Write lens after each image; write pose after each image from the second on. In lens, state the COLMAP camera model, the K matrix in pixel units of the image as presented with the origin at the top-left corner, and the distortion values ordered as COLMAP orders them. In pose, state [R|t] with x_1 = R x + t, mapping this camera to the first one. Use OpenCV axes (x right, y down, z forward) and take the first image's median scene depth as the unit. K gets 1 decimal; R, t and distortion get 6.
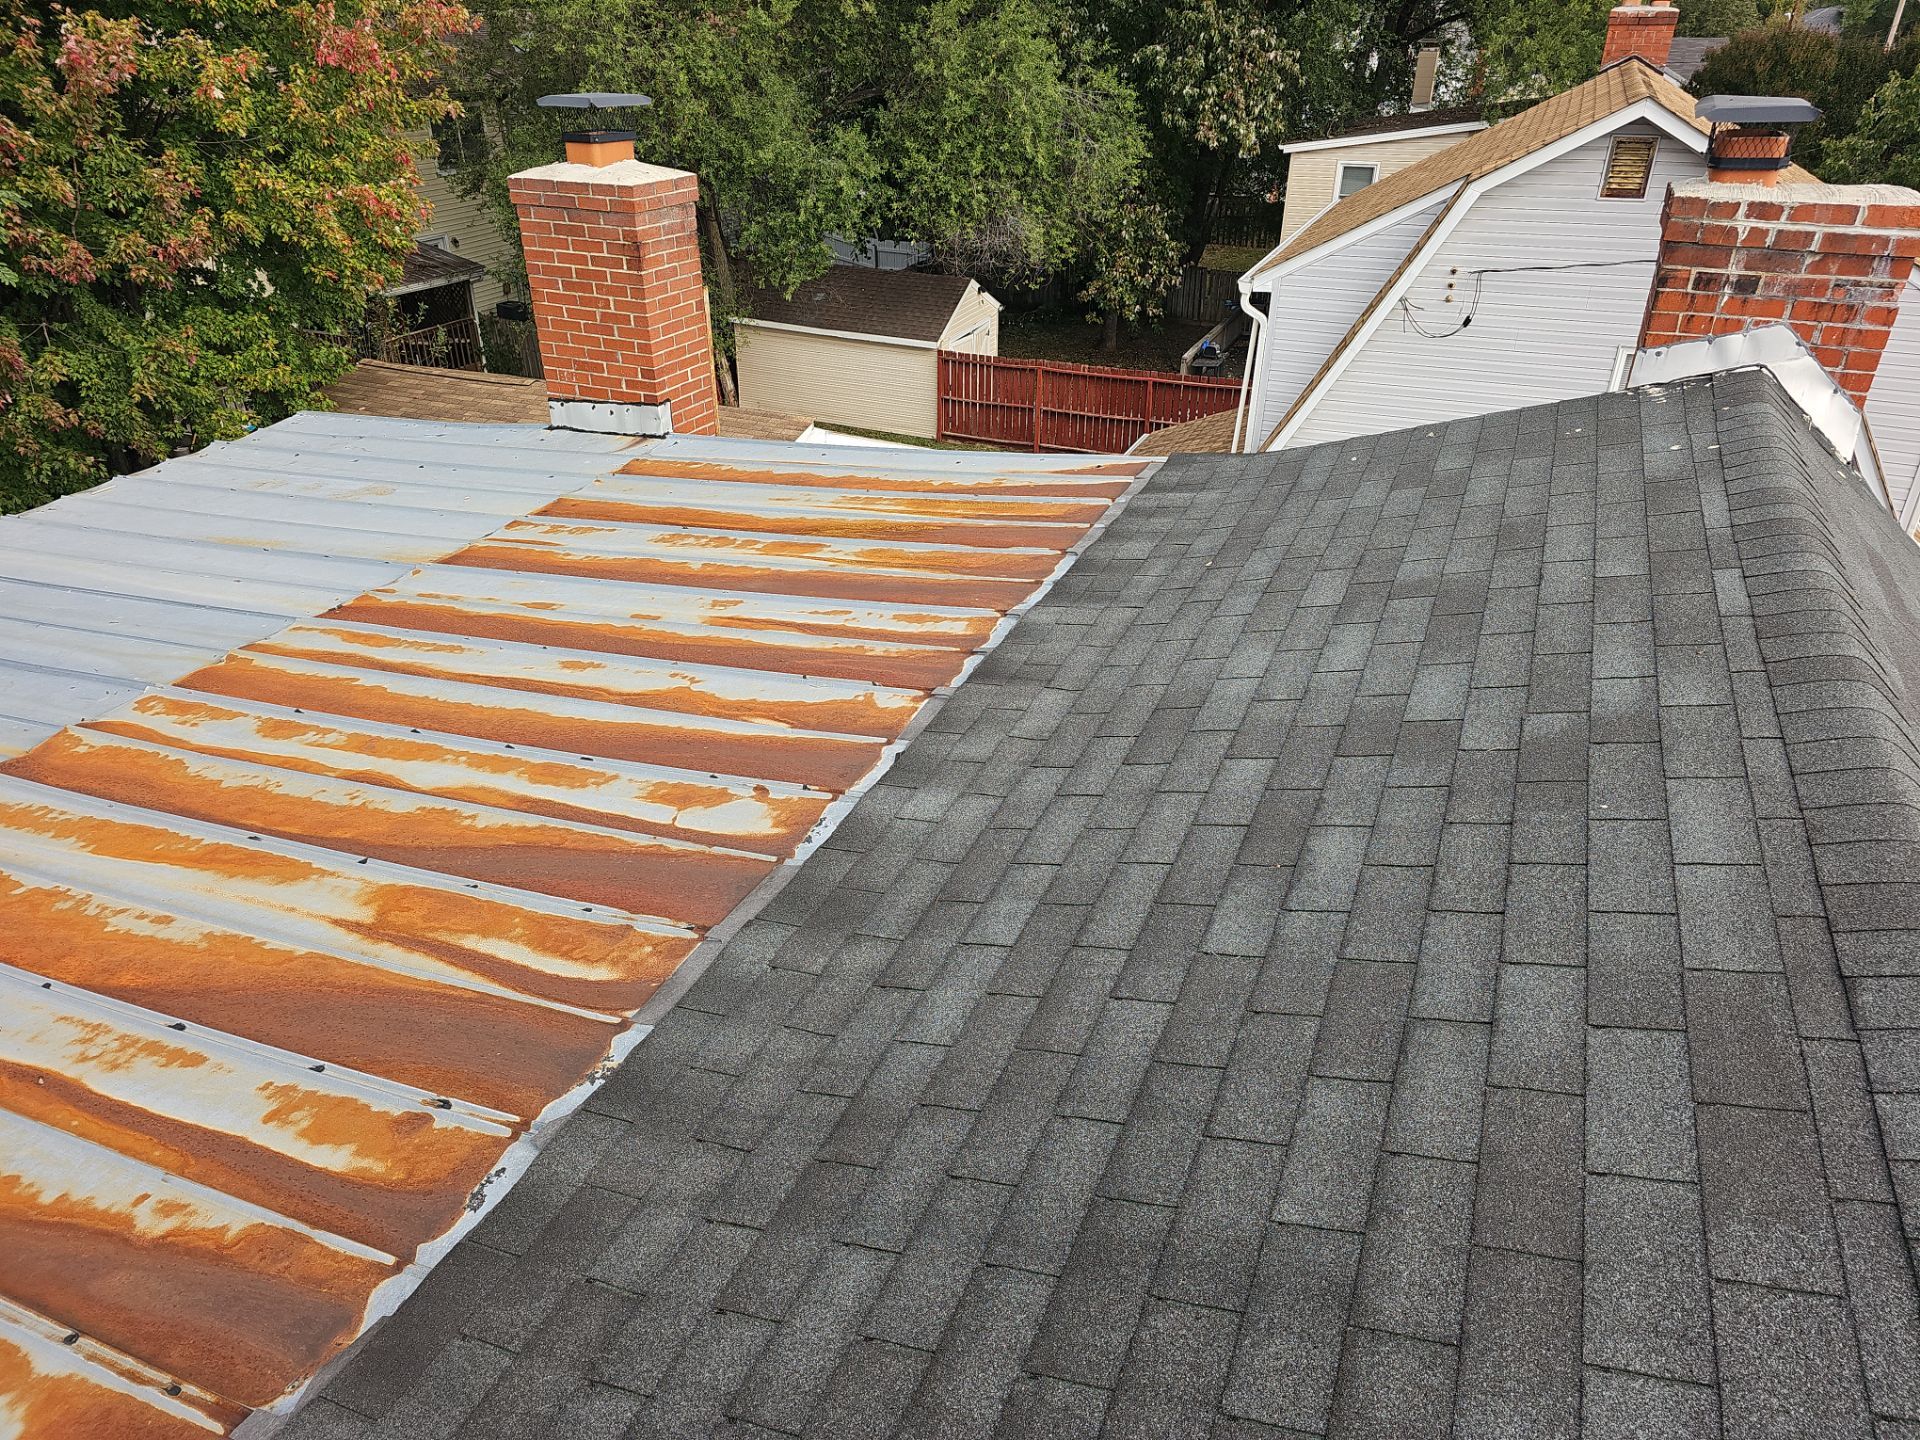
lens RADIAL K [[1251.0, 0, 966.4], [0, 1251.0, 726.3], [0, 0, 1]] dist [0.052611, -0.047061]
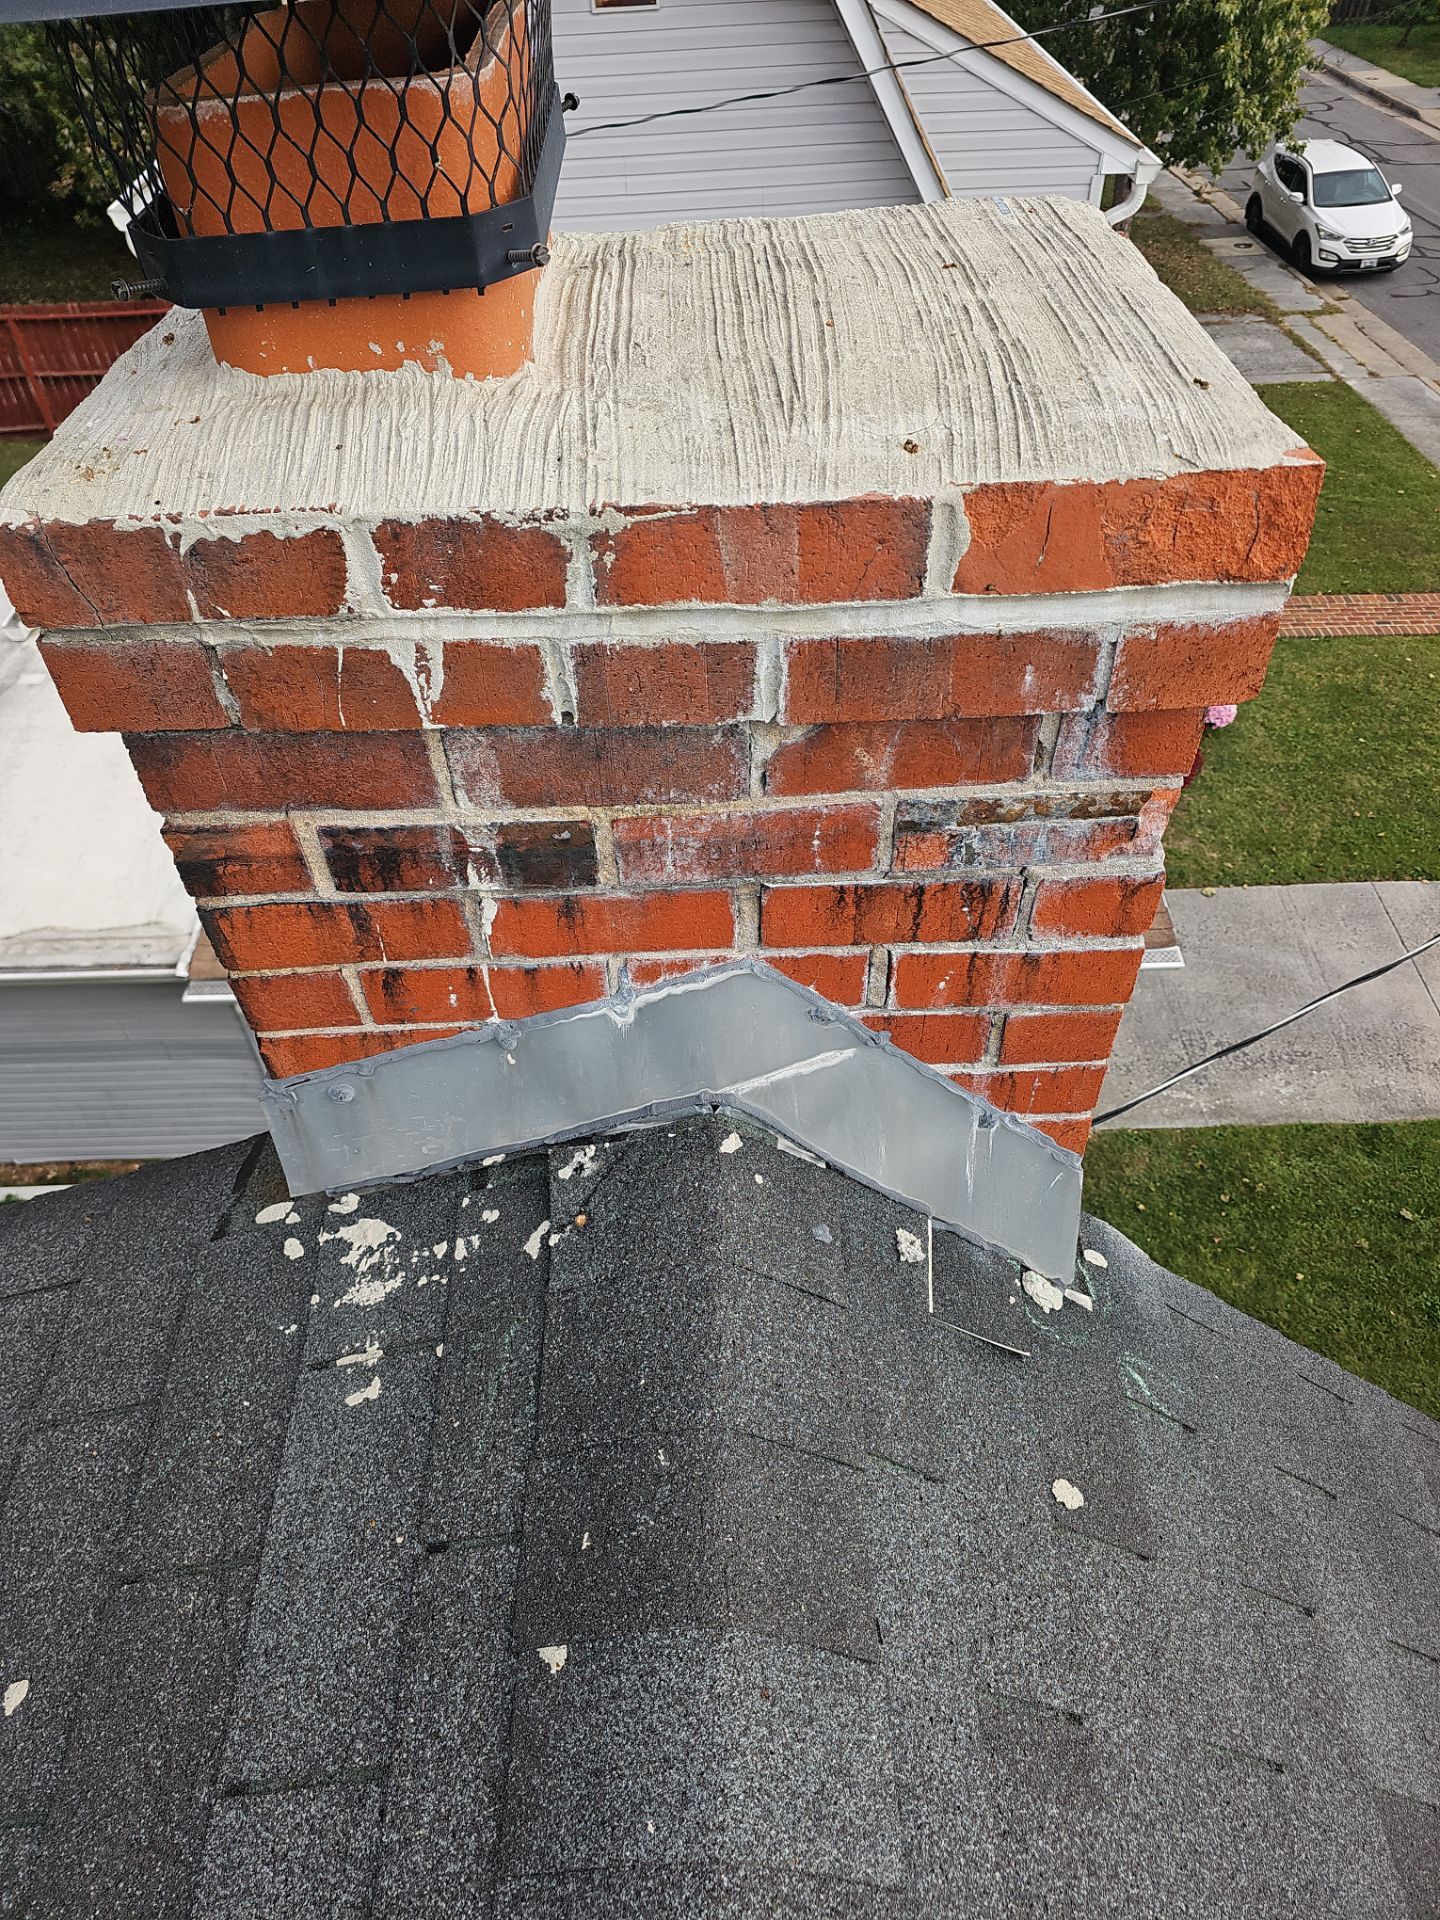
lens RADIAL K [[1263.9, 0, 720.0], [0, 1263.9, 960.0], [0, 0, 1]] dist [0.072263, -0.079641]
pose [[0.901377, -0.323716, 0.287622, 0.587306], [0.240612, 0.926639, 0.288871, -0.395620], [-0.360034, -0.191177, 0.913141, 0.809732]]
